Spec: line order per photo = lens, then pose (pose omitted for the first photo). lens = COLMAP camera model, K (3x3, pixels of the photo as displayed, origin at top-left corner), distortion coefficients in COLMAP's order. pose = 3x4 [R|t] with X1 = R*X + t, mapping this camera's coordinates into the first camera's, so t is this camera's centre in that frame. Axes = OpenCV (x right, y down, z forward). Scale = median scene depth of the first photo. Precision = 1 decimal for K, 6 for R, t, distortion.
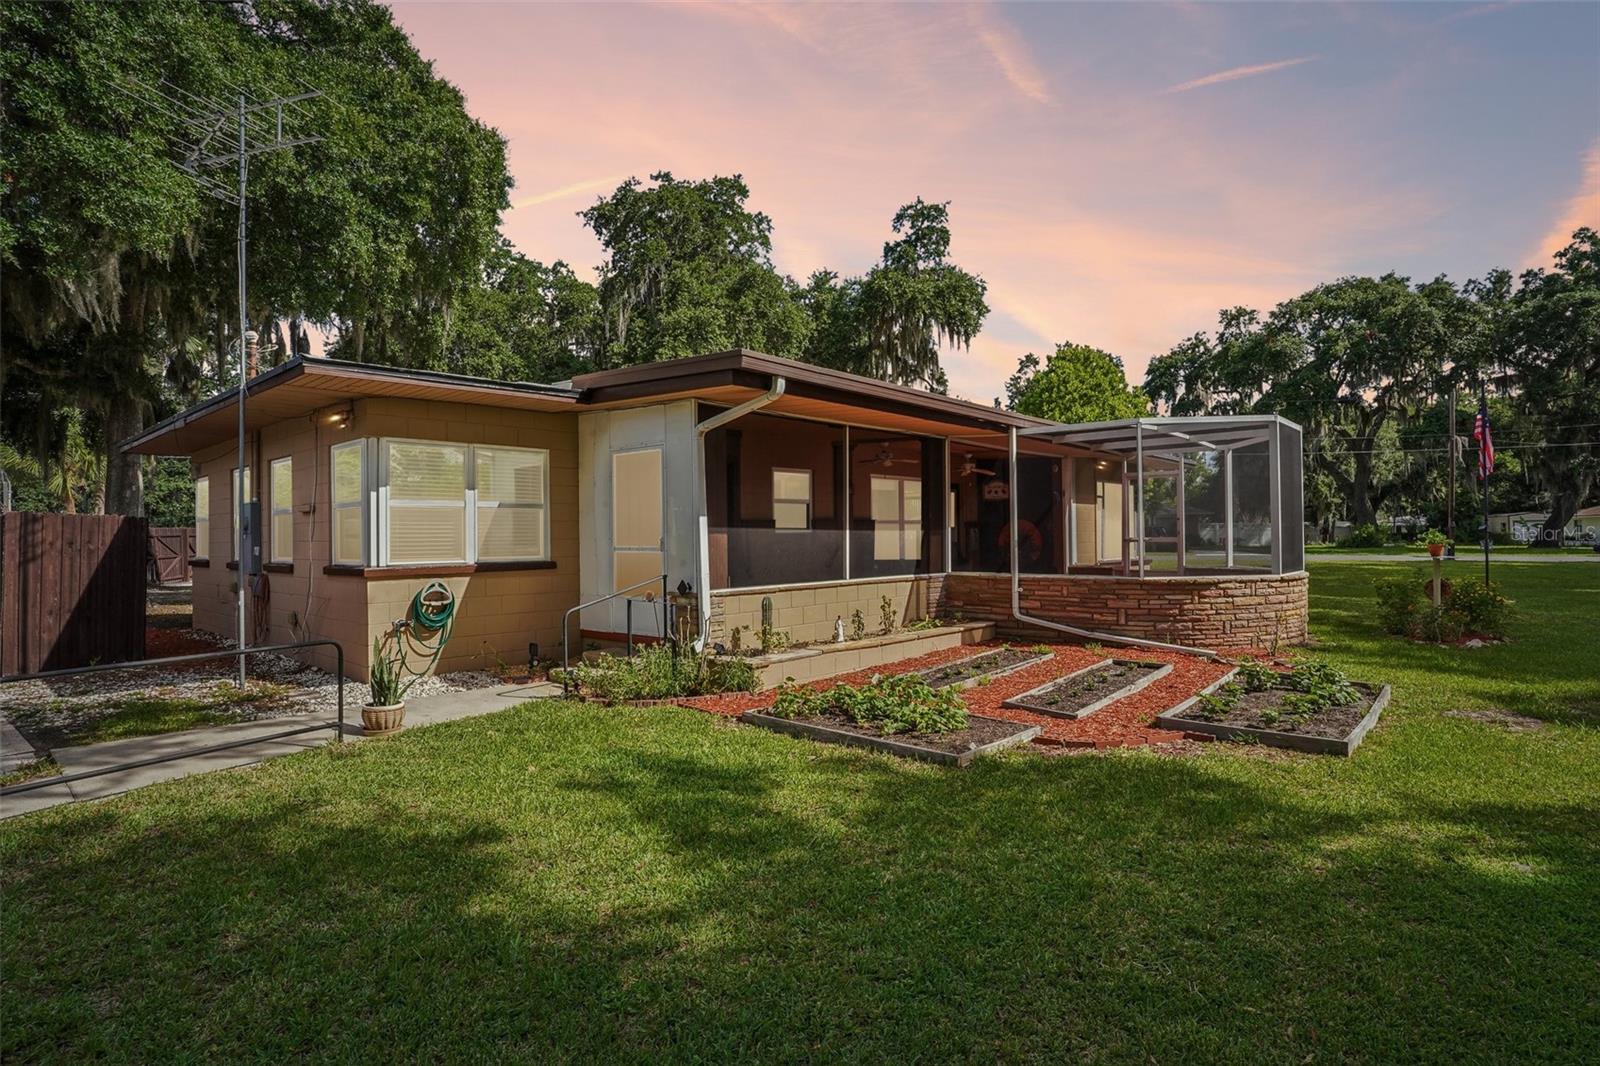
lens RADIAL K [[829.4, 0, 800.0], [0, 829.4, 533.0], [0, 0, 1]] dist [-0.001178, -0.000086]
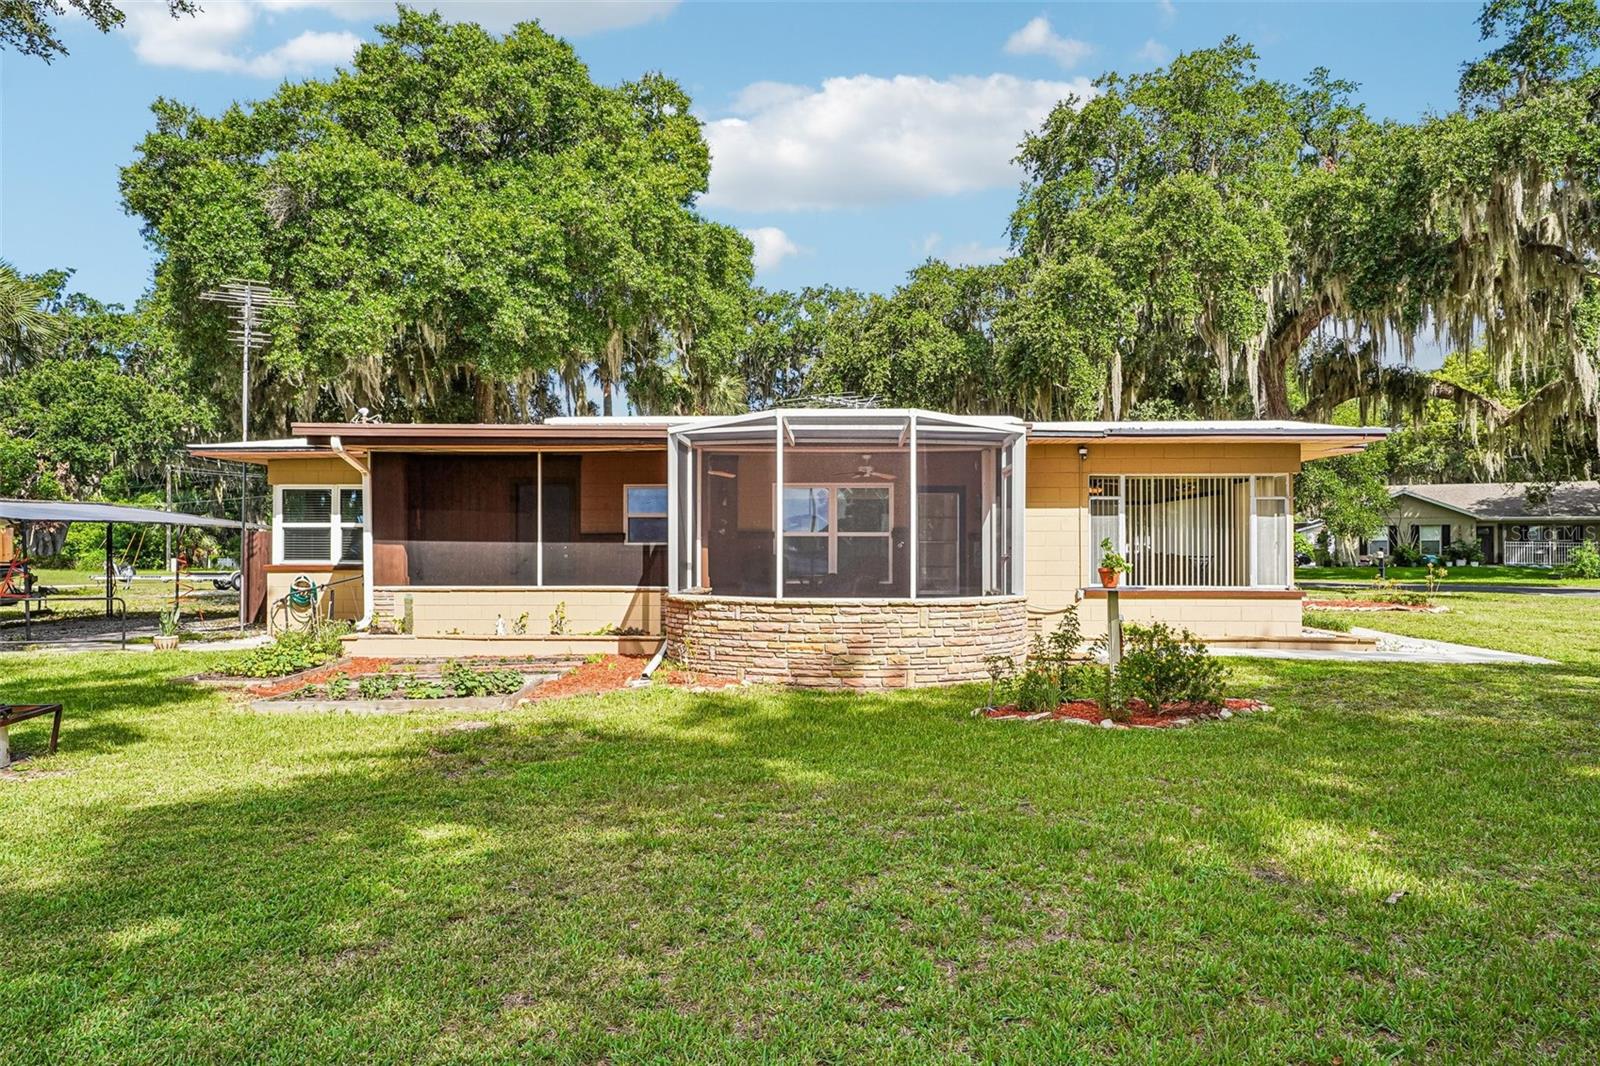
lens RADIAL K [[1161.8, 0, 800.0], [0, 1161.8, 533.0], [0, 0, 1]] dist [0.000237, 0.000584]
pose [[0.646349, 0.000359, -0.763042, 1.526758], [-0.001149, 0.999999, -0.000502, -0.016341], [0.763041, 0.001201, 0.646348, 0.252823]]
